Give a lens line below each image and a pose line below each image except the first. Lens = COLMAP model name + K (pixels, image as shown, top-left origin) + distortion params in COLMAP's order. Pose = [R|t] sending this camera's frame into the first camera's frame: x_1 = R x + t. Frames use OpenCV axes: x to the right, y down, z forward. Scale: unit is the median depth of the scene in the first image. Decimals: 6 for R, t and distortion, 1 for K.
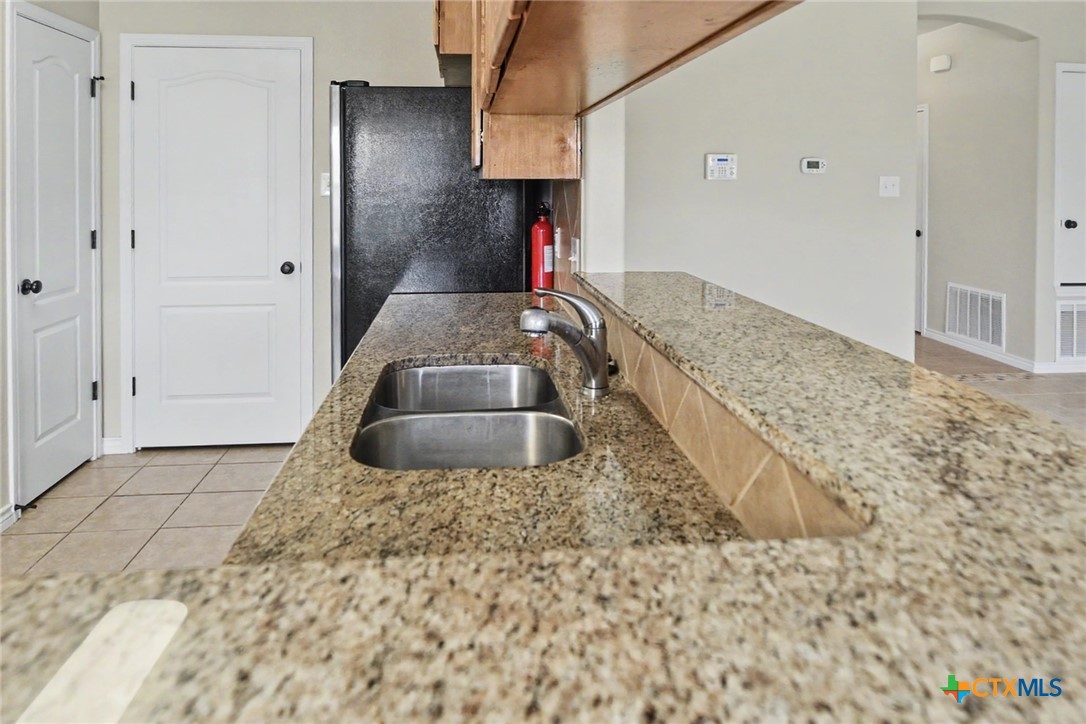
lens RADIAL K [[722.7, 0, 541.5], [0, 722.7, 190.4], [0, 0, 1]] dist [-0.003408, -0.001152]
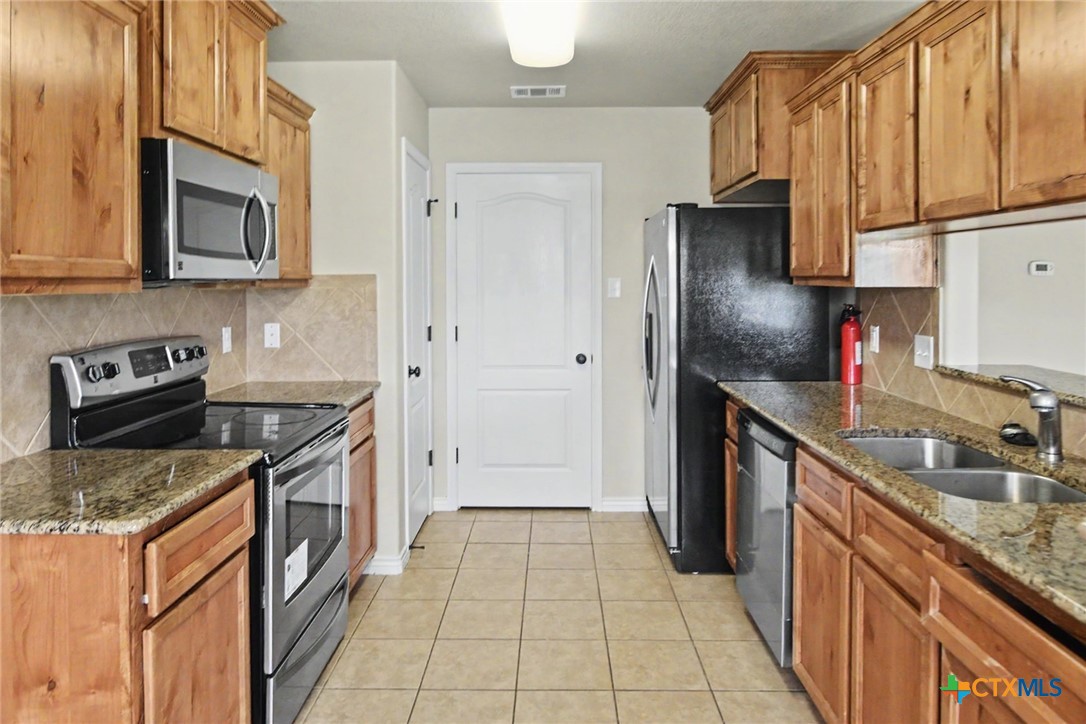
lens RADIAL K [[703.0, 0, 541.7], [0, 703.0, 287.7], [0, 0, 1]] dist [-0.011205, -0.002275]
pose [[0.992689, -0.001987, -0.120682, -0.291388], [0.002447, 0.999990, 0.003668, -0.013372], [0.120674, -0.003936, 0.992684, -0.150743]]
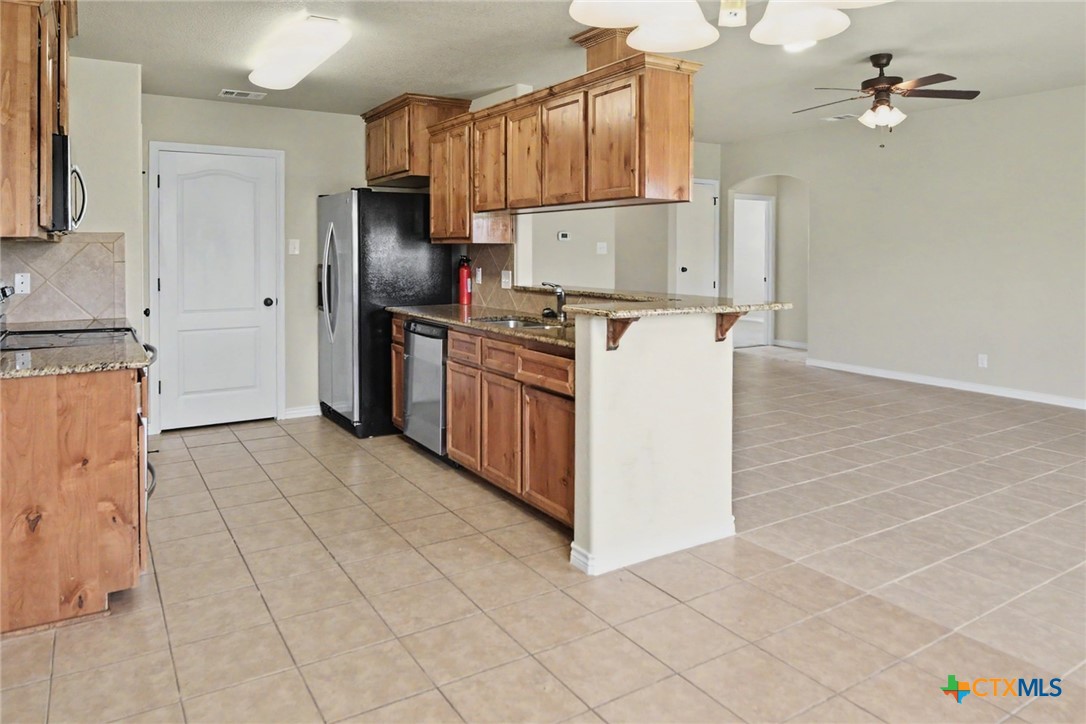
lens RADIAL K [[724.6, 0, 544.8], [0, 724.6, 255.5], [0, 0, 1]] dist [-0.001857, -0.000693]
pose [[0.895533, -0.004085, 0.444977, -0.534600], [0.004022, 0.999991, 0.001086, 0.011745], [-0.444977, 0.000817, 0.895541, -0.648194]]
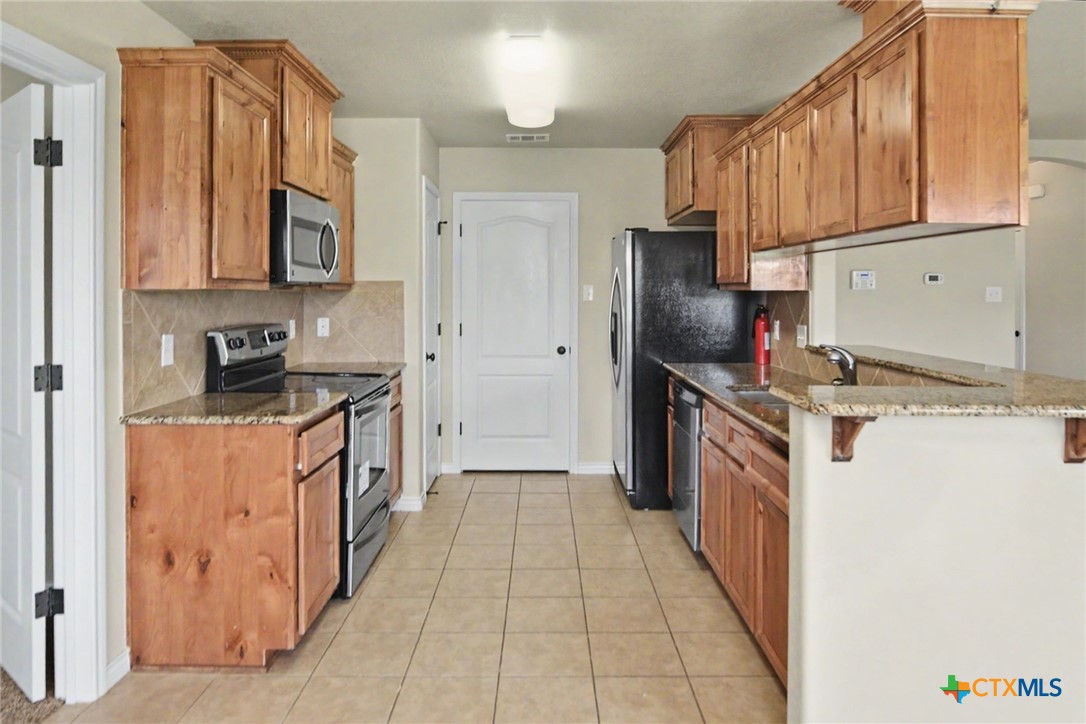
lens RADIAL K [[724.1, 0, 546.6], [0, 724.1, 291.2], [0, 0, 1]] dist [-0.006409, -0.001258]
pose [[0.995279, 0.000469, -0.097055, -0.251645], [-0.001237, 0.999968, -0.007855, -0.000089], [0.097048, 0.007938, 0.995248, -0.485734]]
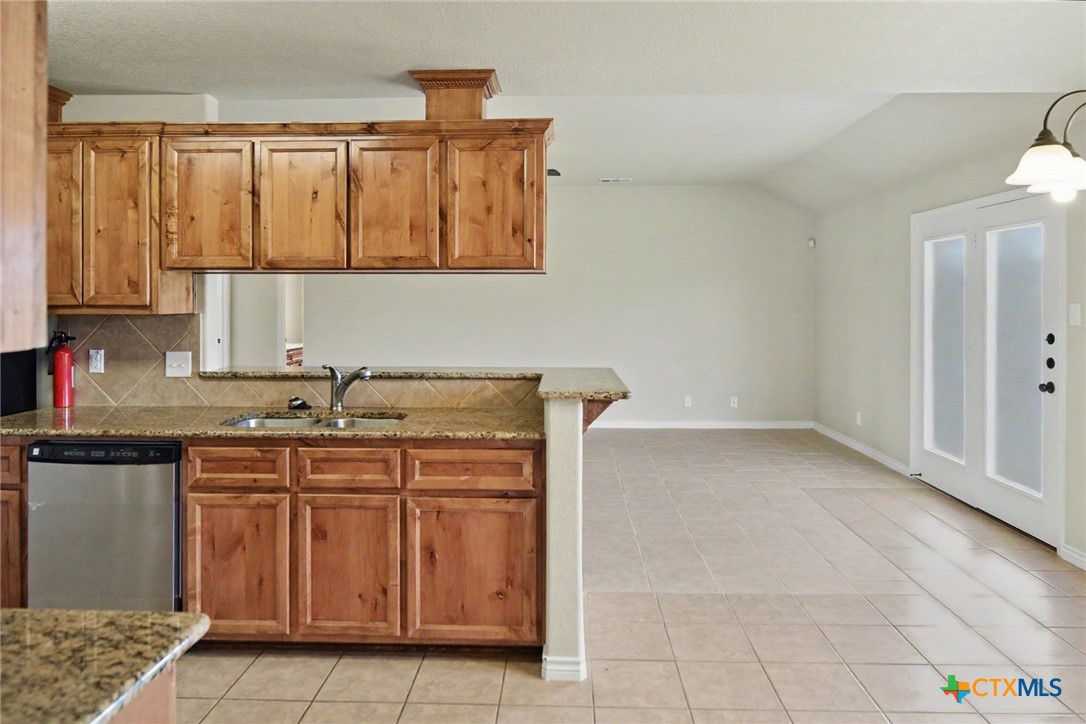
lens RADIAL K [[708.0, 0, 543.5], [0, 708.0, 299.6], [0, 0, 1]] dist [-0.004660, -0.000407]
pose [[0.142224, 0.000944, 0.989834, -0.871784], [0.008846, 0.999958, -0.002225, -0.022783], [-0.989795, 0.009073, 0.142210, 0.015395]]
